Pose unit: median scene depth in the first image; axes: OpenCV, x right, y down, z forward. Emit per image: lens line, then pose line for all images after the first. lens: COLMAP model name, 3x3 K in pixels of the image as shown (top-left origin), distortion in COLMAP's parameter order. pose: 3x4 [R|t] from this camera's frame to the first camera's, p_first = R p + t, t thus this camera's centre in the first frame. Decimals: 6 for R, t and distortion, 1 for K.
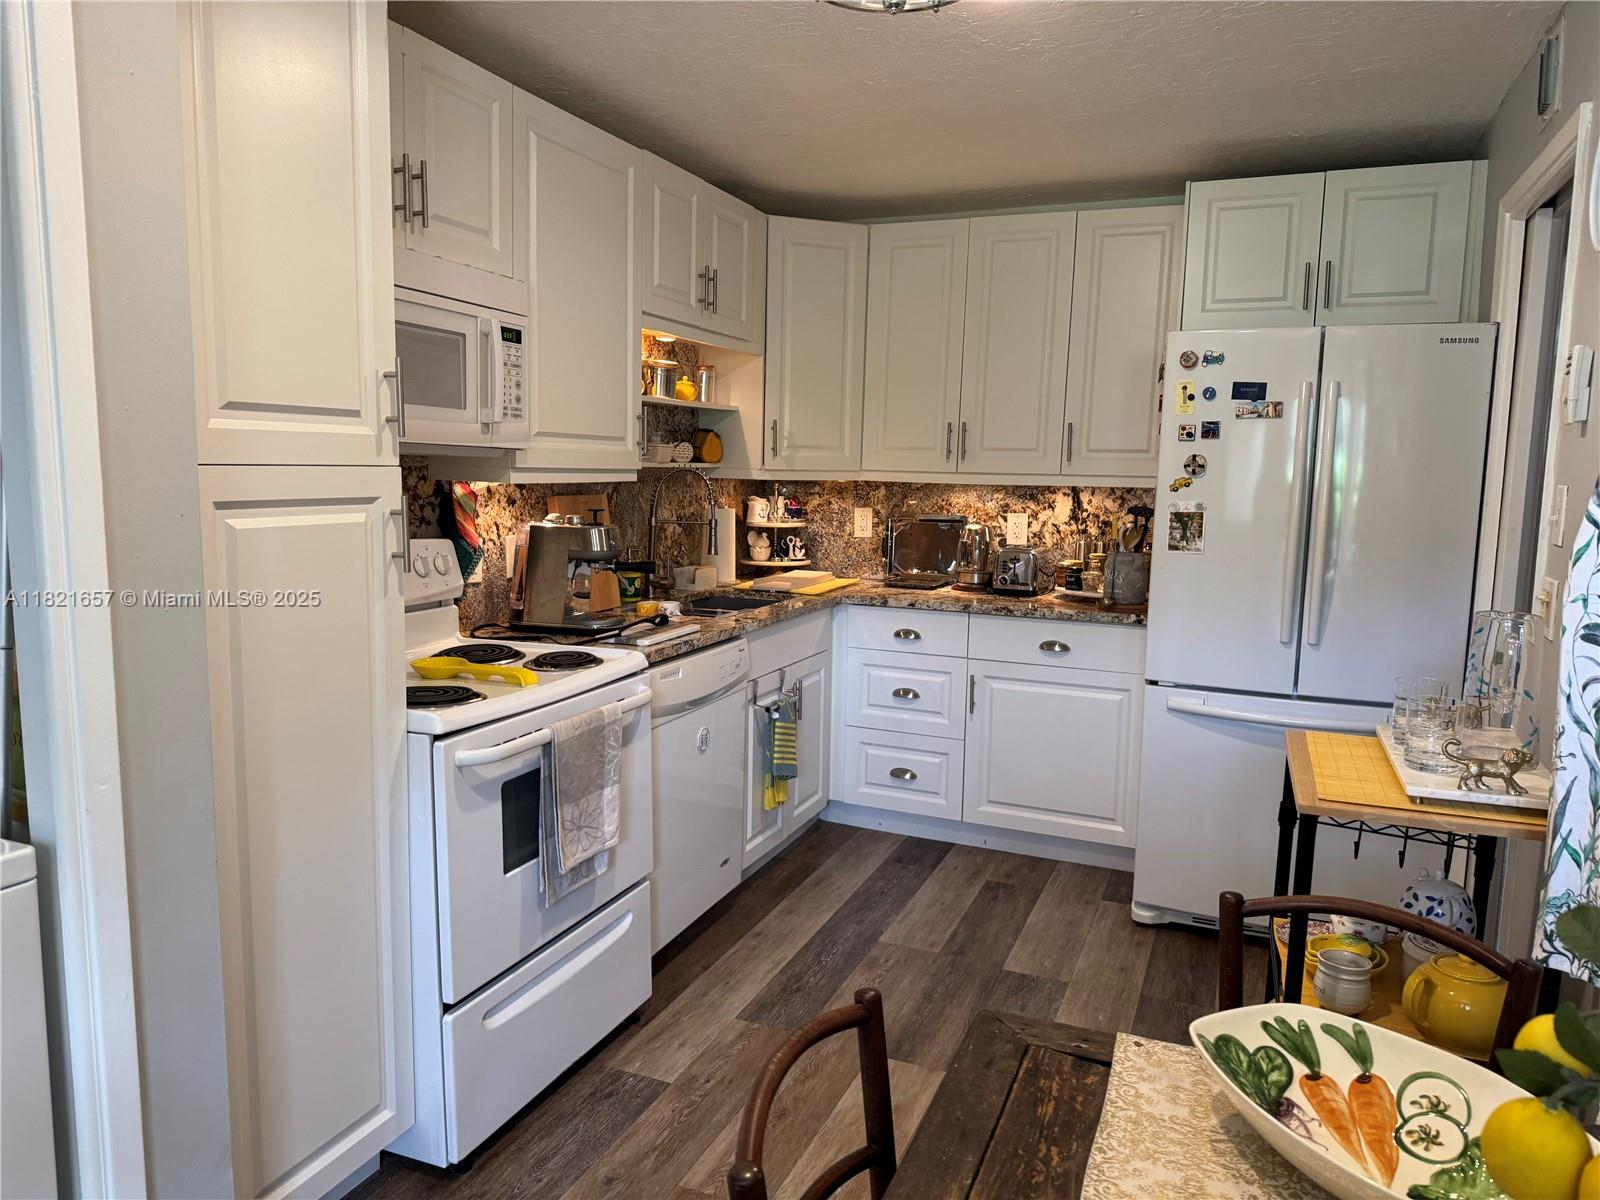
lens RADIAL K [[1119.5, 0, 780.1], [0, 1119.5, 610.2], [0, 0, 1]] dist [0.068566, -0.093644]
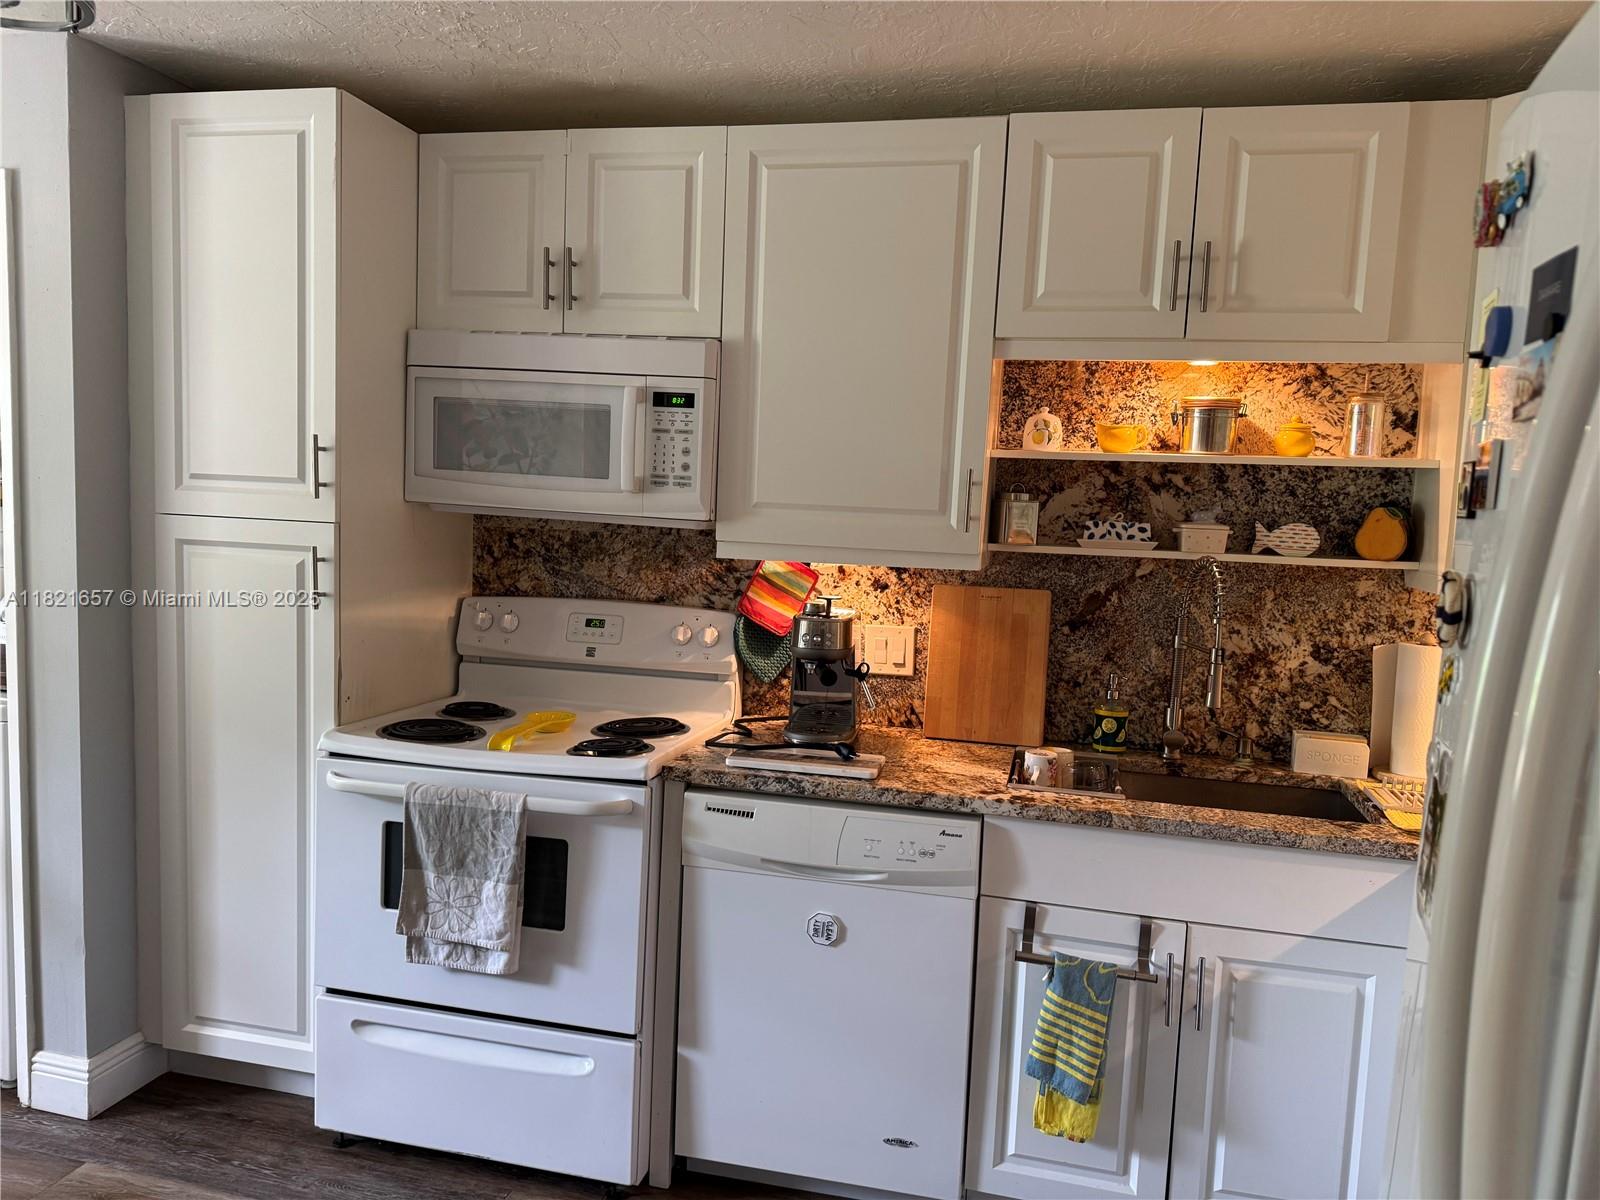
lens RADIAL K [[1119.5, 0, 810.4], [0, 1119.5, 605.6], [0, 0, 1]] dist [0.068566, -0.093644]
pose [[0.172272, 0.080131, -0.981785, 0.534120], [-0.167729, 0.984517, 0.050923, -0.105612], [0.970664, 0.155901, 0.183045, 0.723565]]
